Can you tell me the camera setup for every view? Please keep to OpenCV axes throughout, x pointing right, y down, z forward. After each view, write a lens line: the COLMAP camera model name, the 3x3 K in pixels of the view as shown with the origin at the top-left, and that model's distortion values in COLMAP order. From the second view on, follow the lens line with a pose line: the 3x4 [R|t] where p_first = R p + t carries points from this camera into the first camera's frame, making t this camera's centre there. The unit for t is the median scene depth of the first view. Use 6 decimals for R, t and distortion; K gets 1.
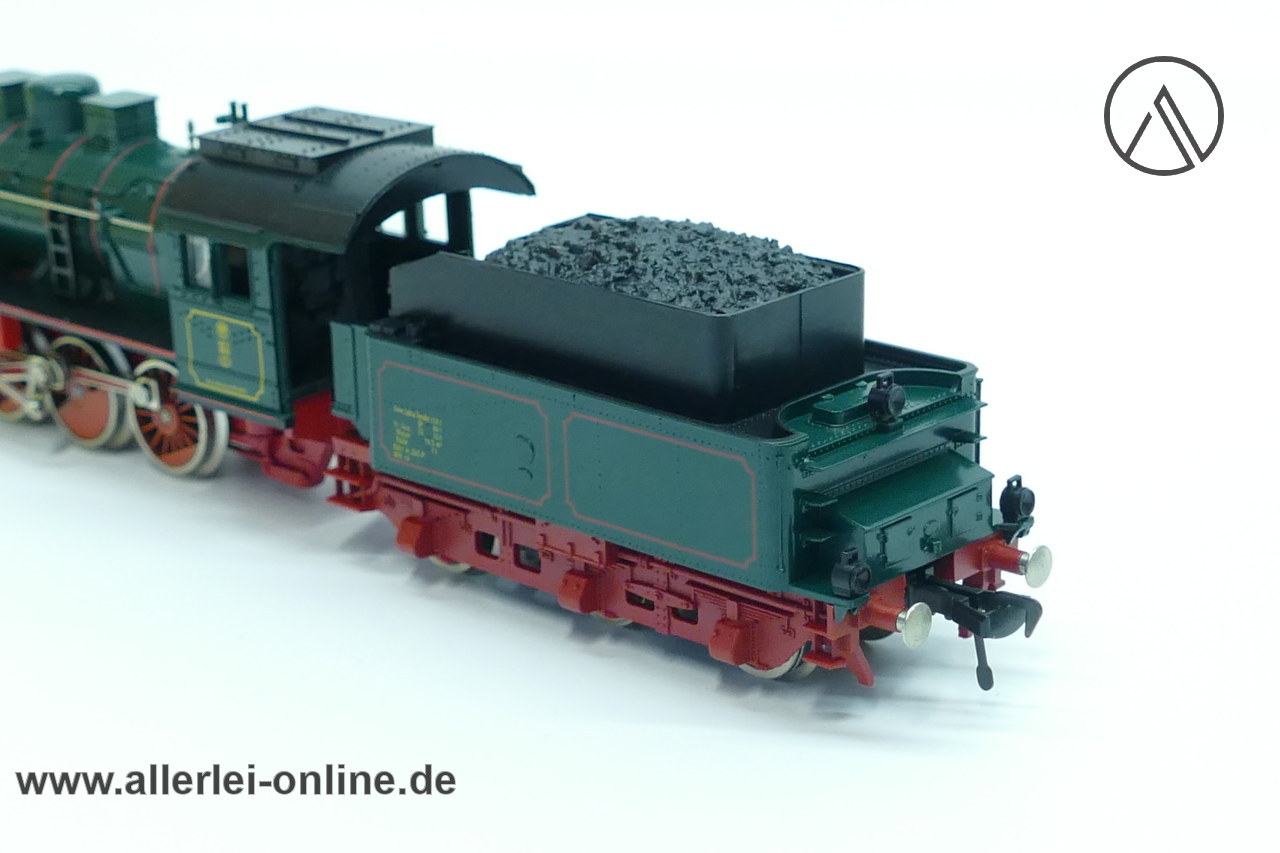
lens RADIAL K [[2730.8, 0, 640.0], [0, 2730.8, 426.5], [0, 0, 1]] dist [-0.027394, -0.015691]
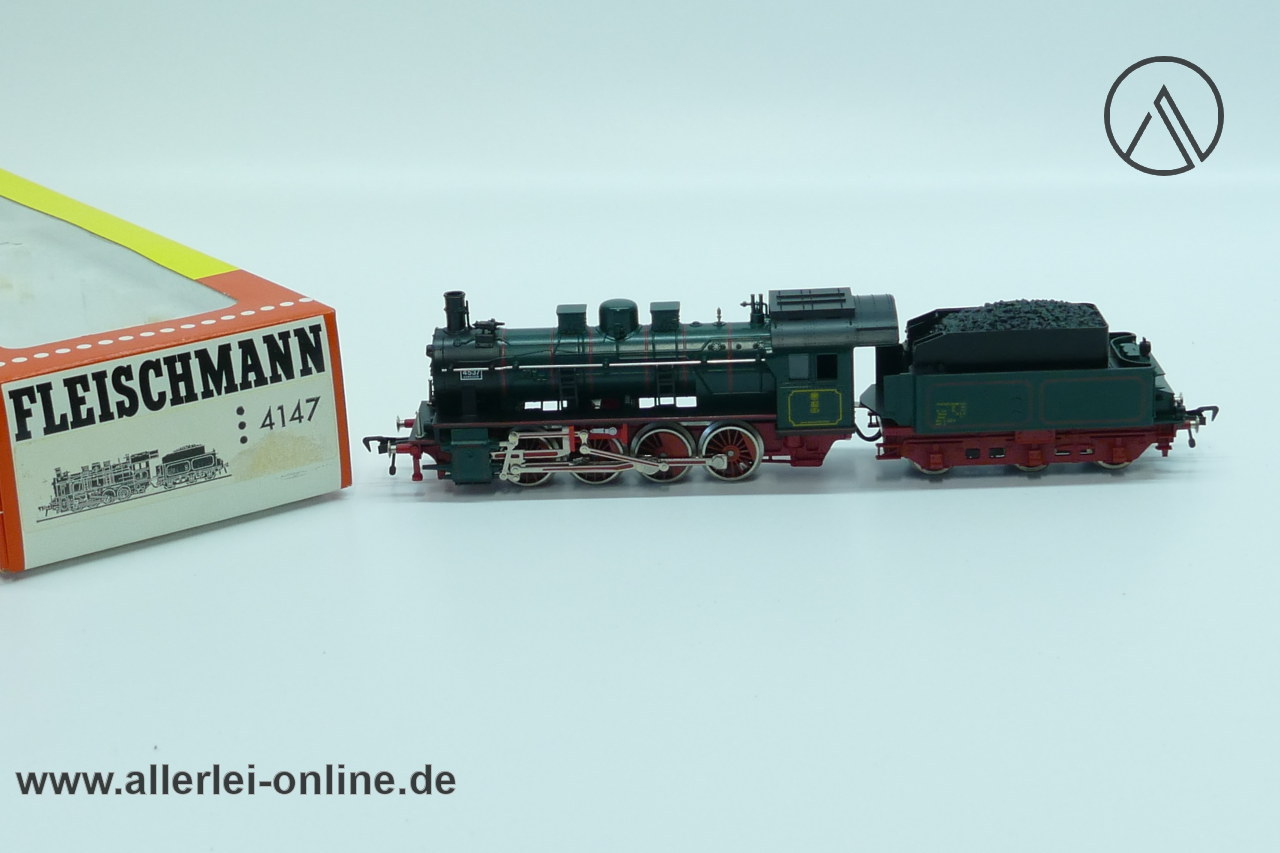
lens RADIAL K [[2454.9, 0, 640.0], [0, 2454.9, 426.5], [0, 0, 1]] dist [-0.022550, -0.033559]
pose [[0.741064, -0.217165, 0.635345, -1.600177], [0.234505, 0.970374, 0.058154, -0.168088], [-0.629151, 0.105896, 0.770036, -0.434922]]
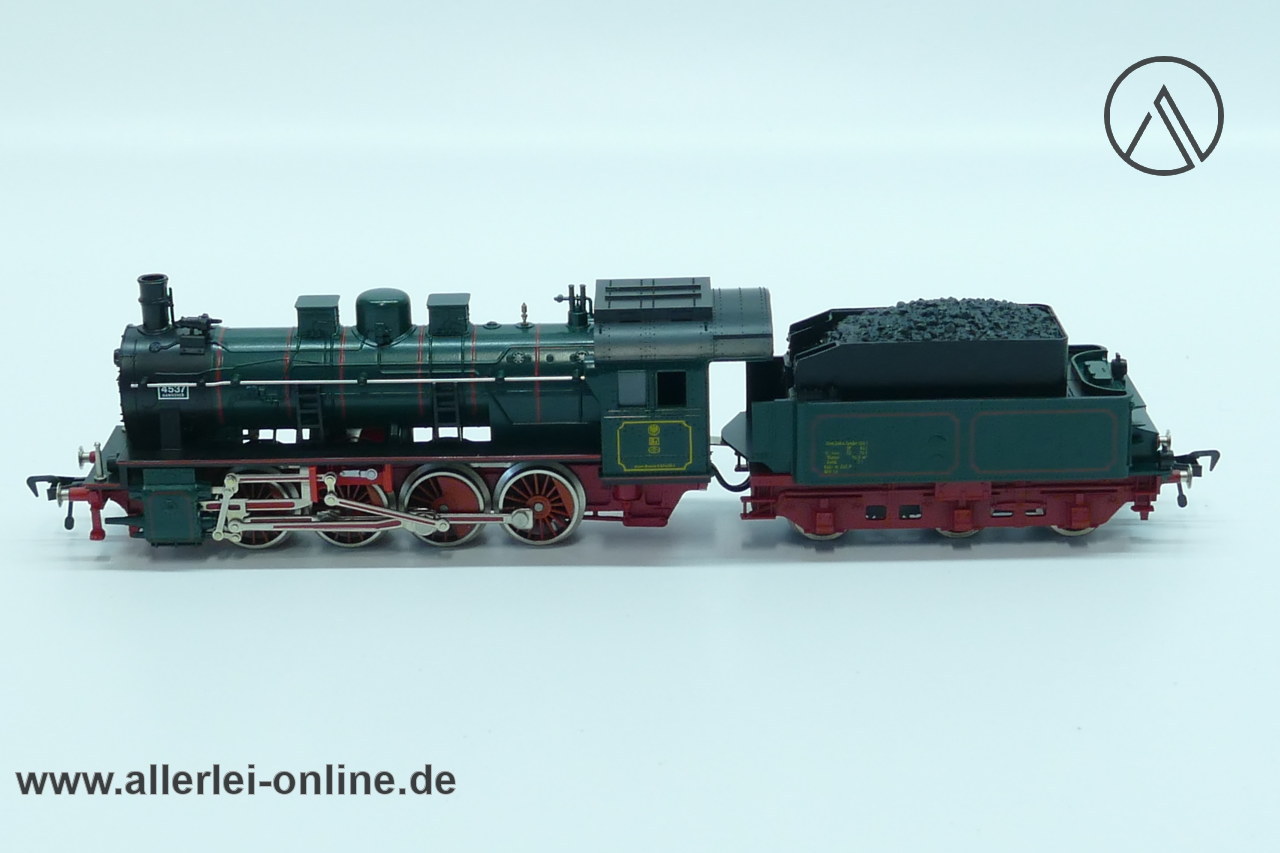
lens RADIAL K [[2730.8, 0, 640.0], [0, 2730.8, 426.5], [0, 0, 1]] dist [-0.027394, -0.015691]
pose [[0.730444, -0.208005, 0.650526, -1.239886], [0.219027, 0.973528, 0.065350, -0.148710], [-0.646899, 0.094748, 0.756667, -0.168864]]
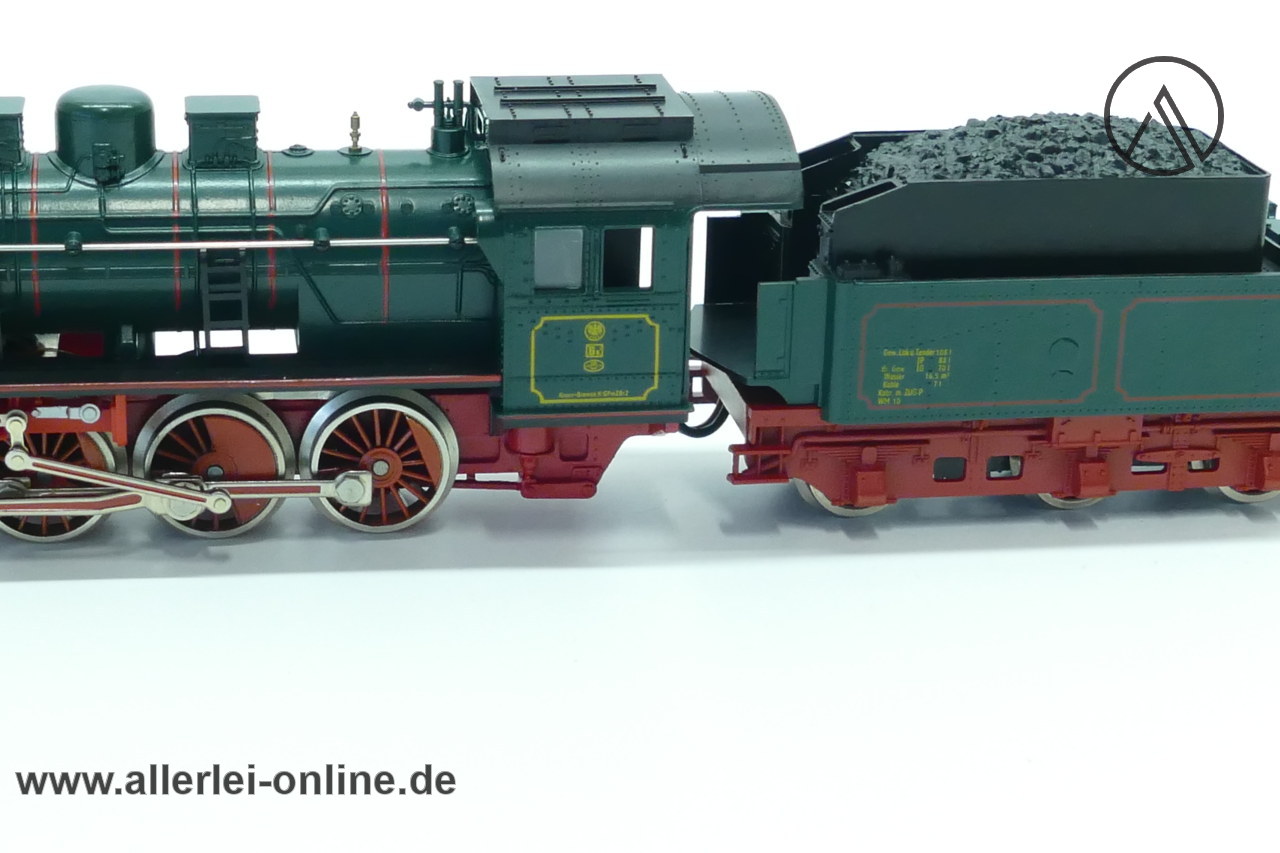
lens RADIAL K [[2730.8, 0, 640.0], [0, 2730.8, 426.5], [0, 0, 1]] dist [-0.027394, -0.015691]
pose [[0.602626, -0.227828, 0.764811, -0.885033], [0.211399, 0.969718, 0.122297, -0.117520], [-0.769514, 0.087981, 0.632540, 0.462906]]
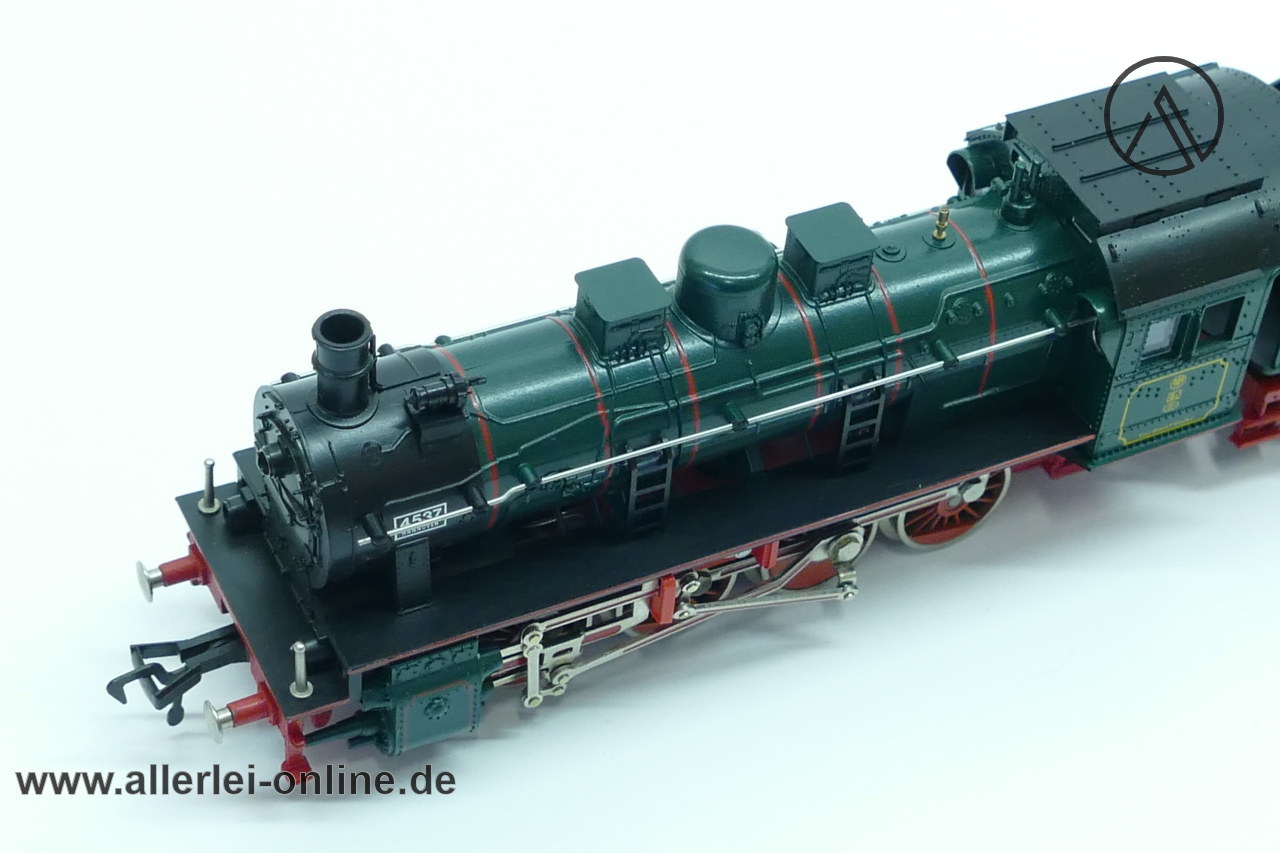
lens RADIAL K [[2730.8, 0, 640.0], [0, 2730.8, 426.5], [0, 0, 1]] dist [-0.027394, -0.015691]
pose [[0.343480, -0.622215, 0.703470, -0.947273], [0.224637, 0.781730, 0.581753, -0.650513], [-0.911899, -0.041795, 0.408281, 0.838979]]
